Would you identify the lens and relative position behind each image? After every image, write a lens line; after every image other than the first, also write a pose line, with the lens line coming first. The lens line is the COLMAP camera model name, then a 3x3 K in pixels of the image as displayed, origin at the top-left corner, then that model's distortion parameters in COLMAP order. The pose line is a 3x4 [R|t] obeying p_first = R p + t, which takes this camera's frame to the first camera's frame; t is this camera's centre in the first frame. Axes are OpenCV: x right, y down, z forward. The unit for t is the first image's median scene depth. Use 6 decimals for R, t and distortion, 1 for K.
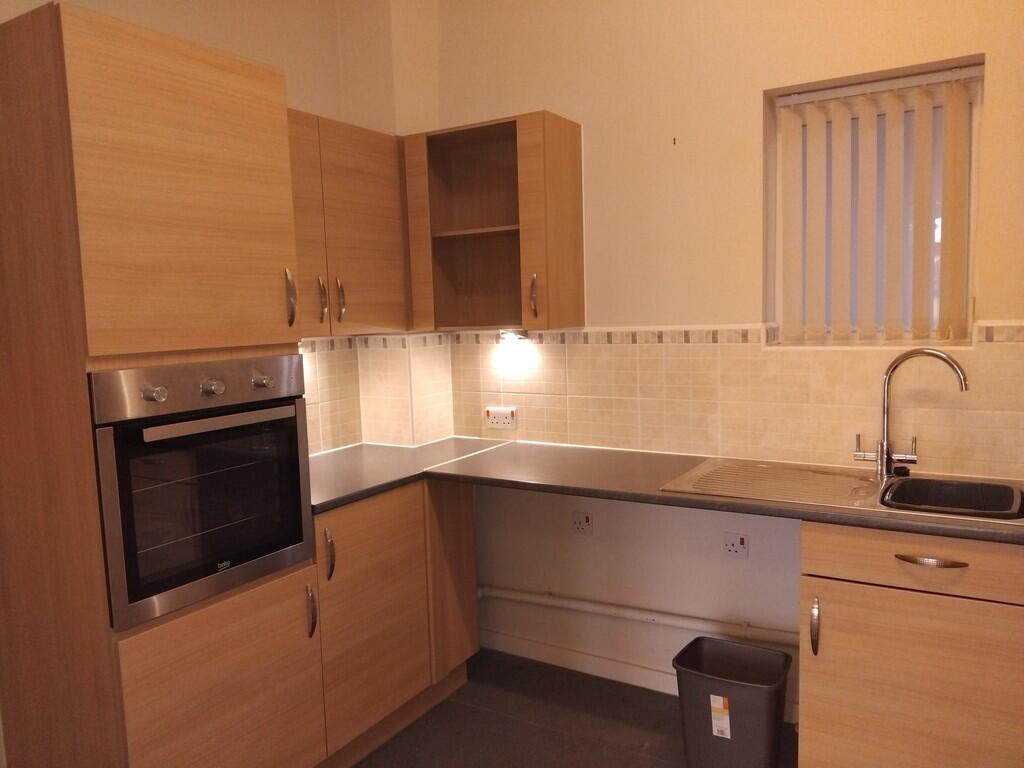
lens RADIAL K [[737.2, 0, 512.0], [0, 737.2, 384.0], [0, 0, 1]] dist [-0.004198, -0.003840]
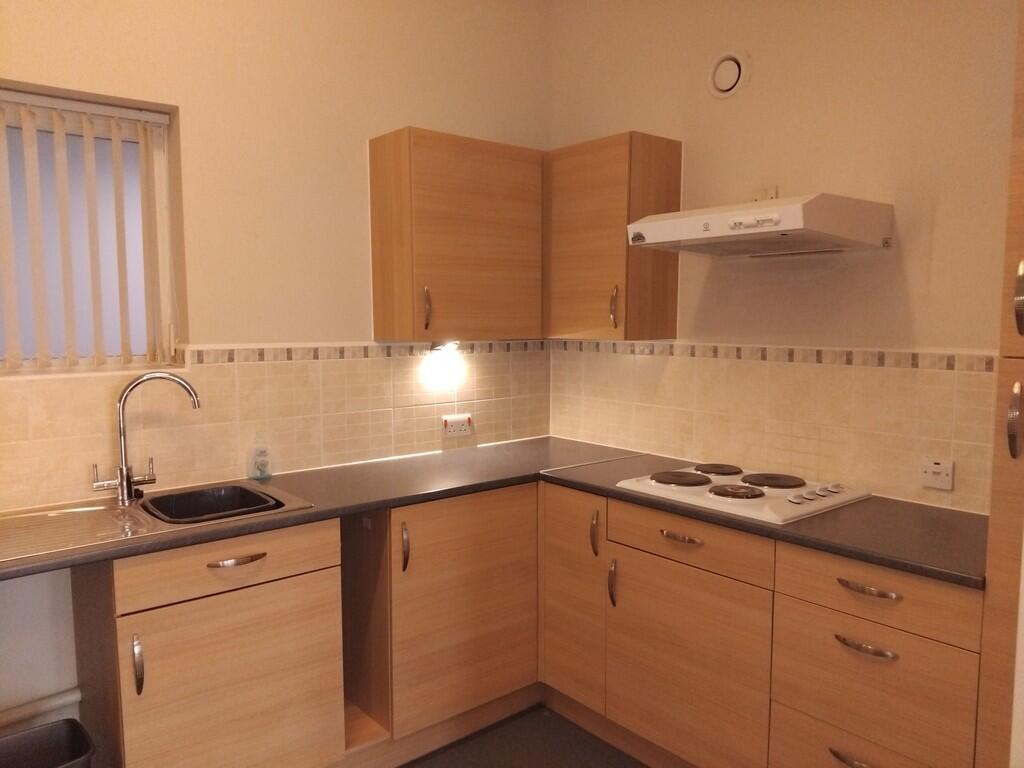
lens RADIAL K [[774.3, 0, 512.0], [0, 774.3, 384.0], [0, 0, 1]] dist [-0.048213, -0.004364]
pose [[0.323047, -0.047144, 0.945208, -0.355618], [0.087542, 0.995965, 0.019756, -0.009576], [-0.942325, 0.076363, 0.325871, 0.203143]]
